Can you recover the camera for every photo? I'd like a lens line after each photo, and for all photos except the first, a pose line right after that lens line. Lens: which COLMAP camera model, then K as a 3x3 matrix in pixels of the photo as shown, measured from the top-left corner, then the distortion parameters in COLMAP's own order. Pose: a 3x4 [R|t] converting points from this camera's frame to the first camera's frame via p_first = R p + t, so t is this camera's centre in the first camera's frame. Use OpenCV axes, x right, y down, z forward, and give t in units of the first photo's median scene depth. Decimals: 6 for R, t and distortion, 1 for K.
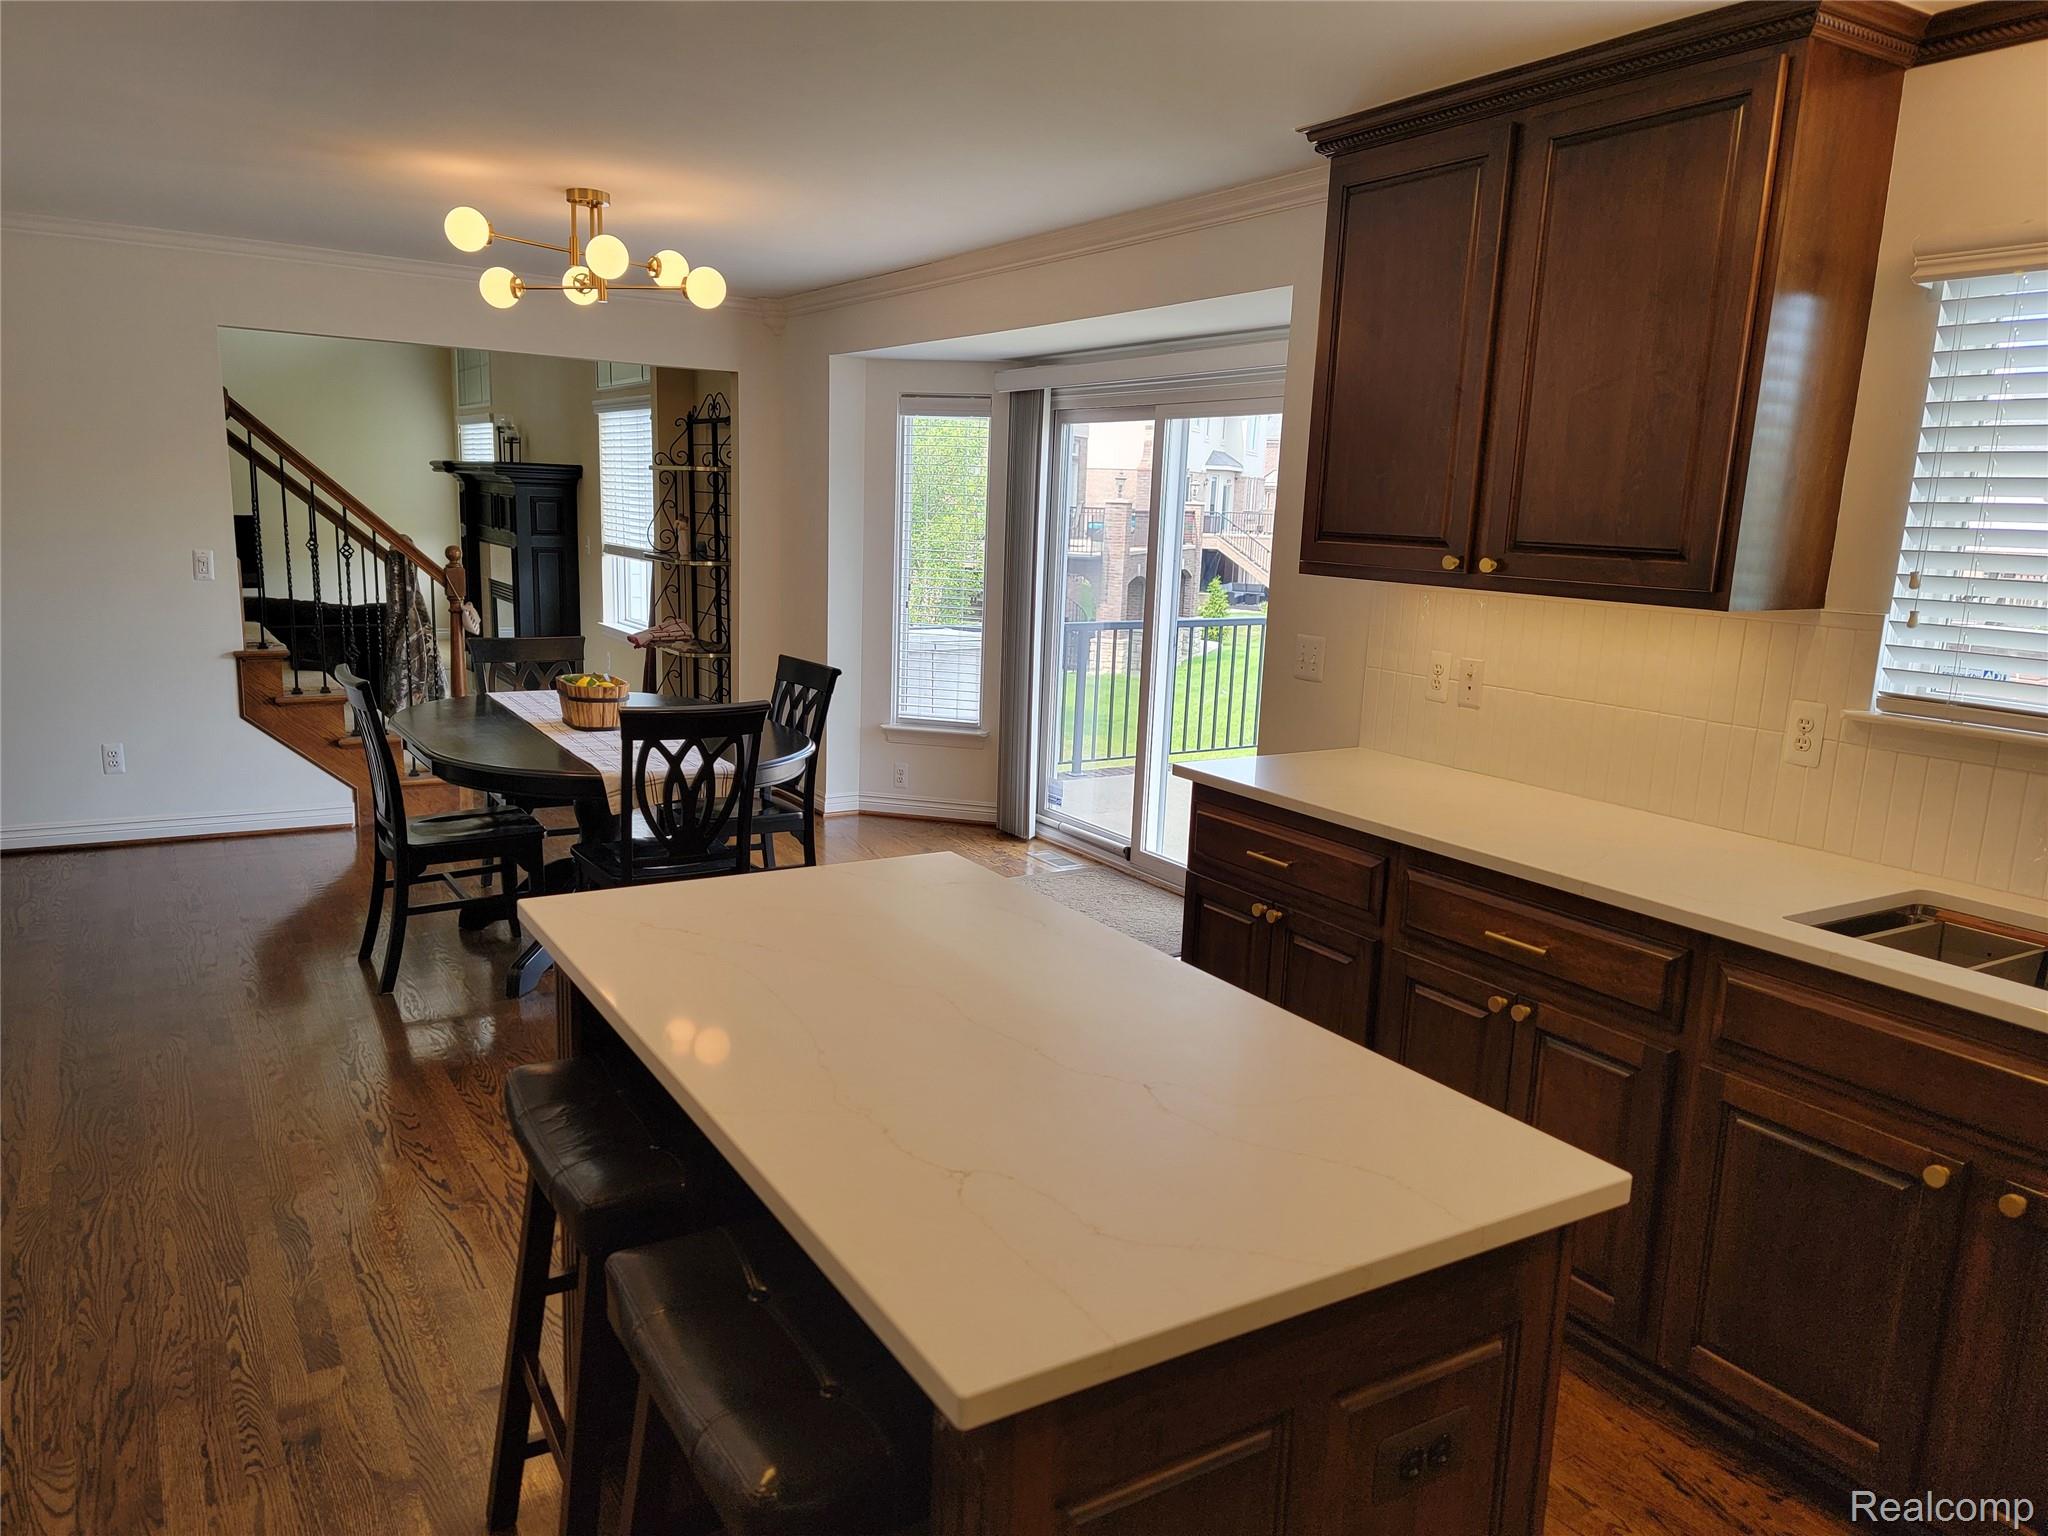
lens RADIAL K [[1423.0, 0, 995.8], [0, 1423.0, 782.5], [0, 0, 1]] dist [0.045716, -0.004081]
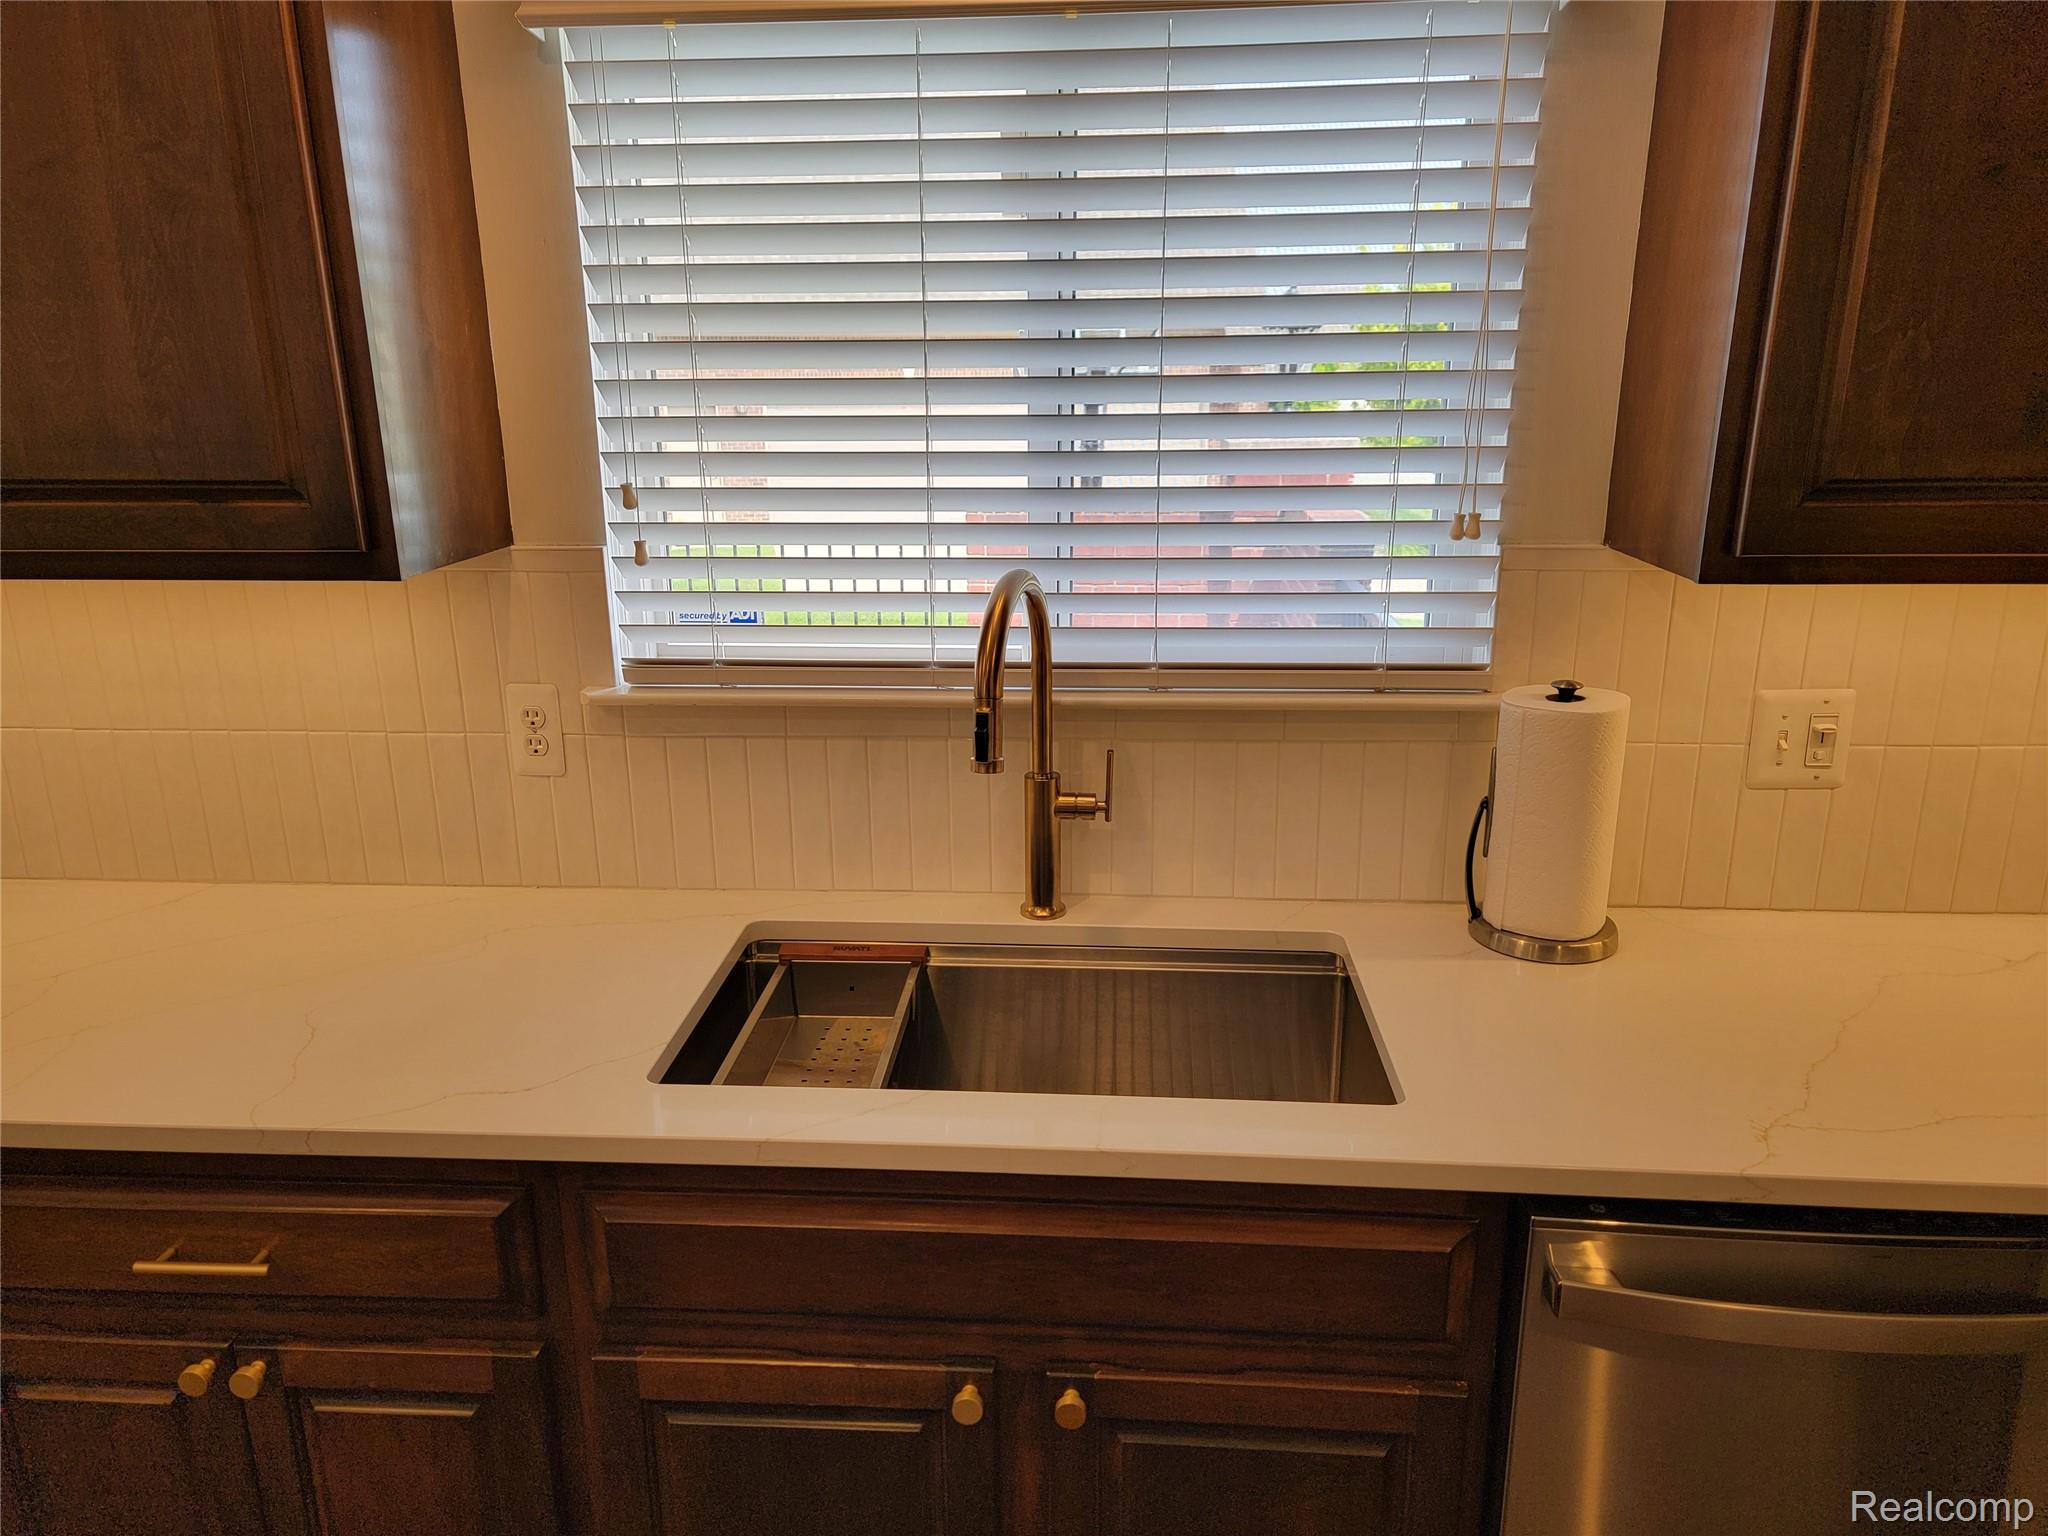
lens RADIAL K [[1423.0, 0, 995.8], [0, 1423.0, 782.5], [0, 0, 1]] dist [0.045716, -0.004081]
pose [[0.581545, -0.268736, 0.767845, 0.175561], [0.191296, 0.962570, 0.192004, -0.105027], [-0.790703, 0.035227, 0.611186, 0.448813]]
